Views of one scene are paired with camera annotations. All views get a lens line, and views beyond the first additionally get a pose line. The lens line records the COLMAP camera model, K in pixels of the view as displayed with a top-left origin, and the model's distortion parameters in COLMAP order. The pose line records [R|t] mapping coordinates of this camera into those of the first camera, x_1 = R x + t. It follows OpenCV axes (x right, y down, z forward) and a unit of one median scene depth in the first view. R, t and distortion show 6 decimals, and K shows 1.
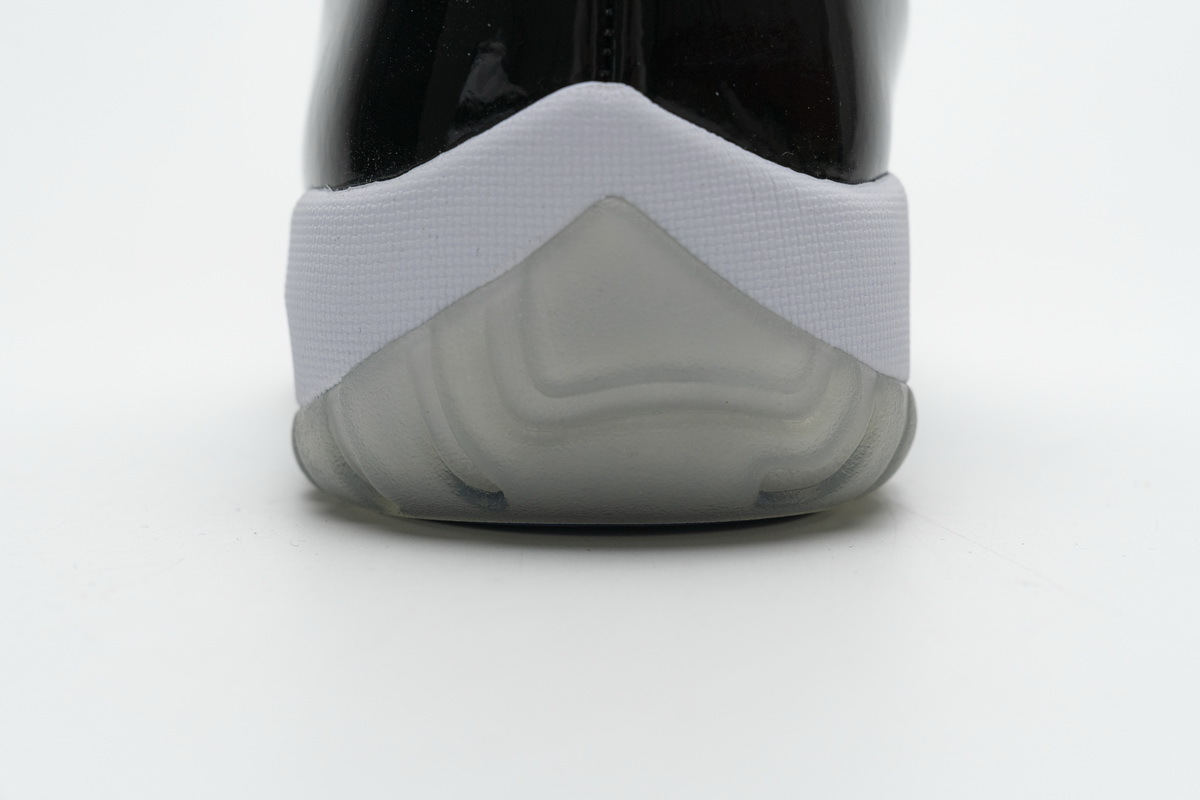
lens RADIAL K [[2470.2, 0, 599.5], [0, 2470.2, 400.9], [0, 0, 1]] dist [-0.000484, 0.000000]
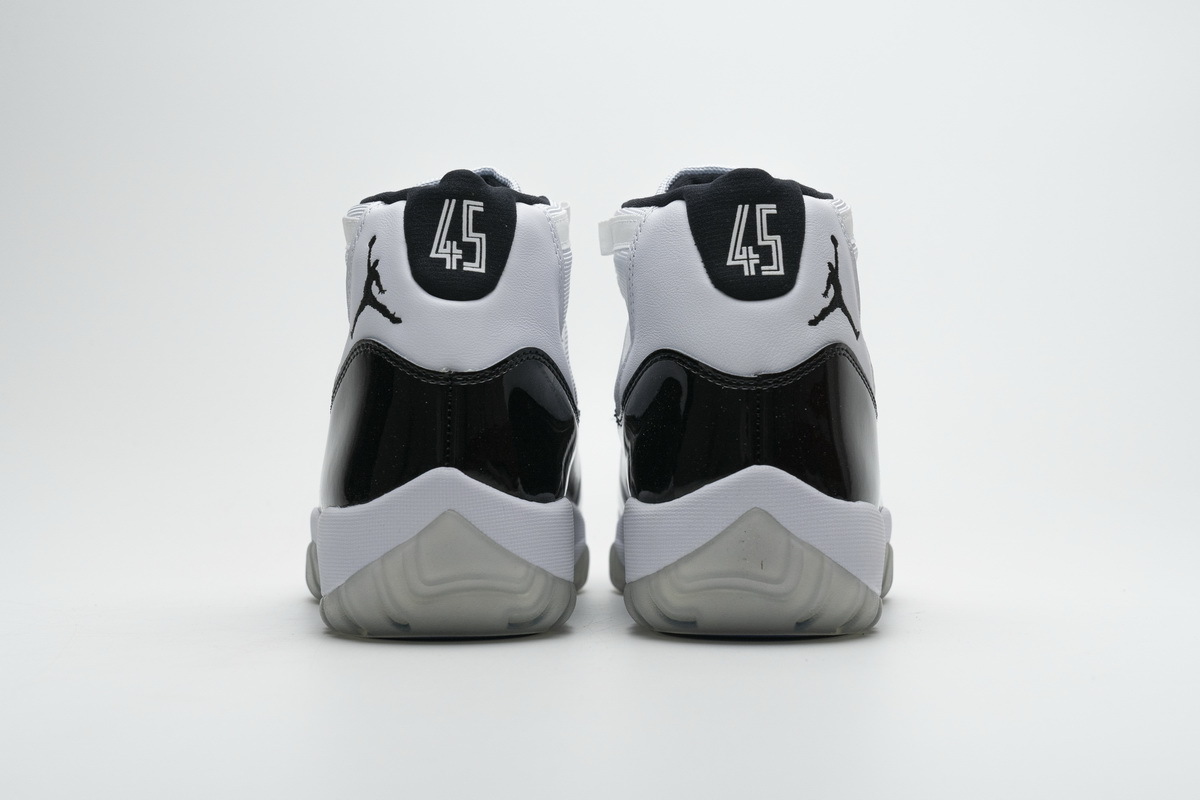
lens RADIAL K [[2121.1, 0, 603.4], [0, 2121.1, 401.7], [0, 0, 1]] dist [0.034160, 0.000000]
pose [[0.997780, -0.007906, 0.066123, 0.019287], [0.015956, 0.992387, -0.122121, 0.082345], [-0.064655, 0.122905, 0.990310, -1.268671]]
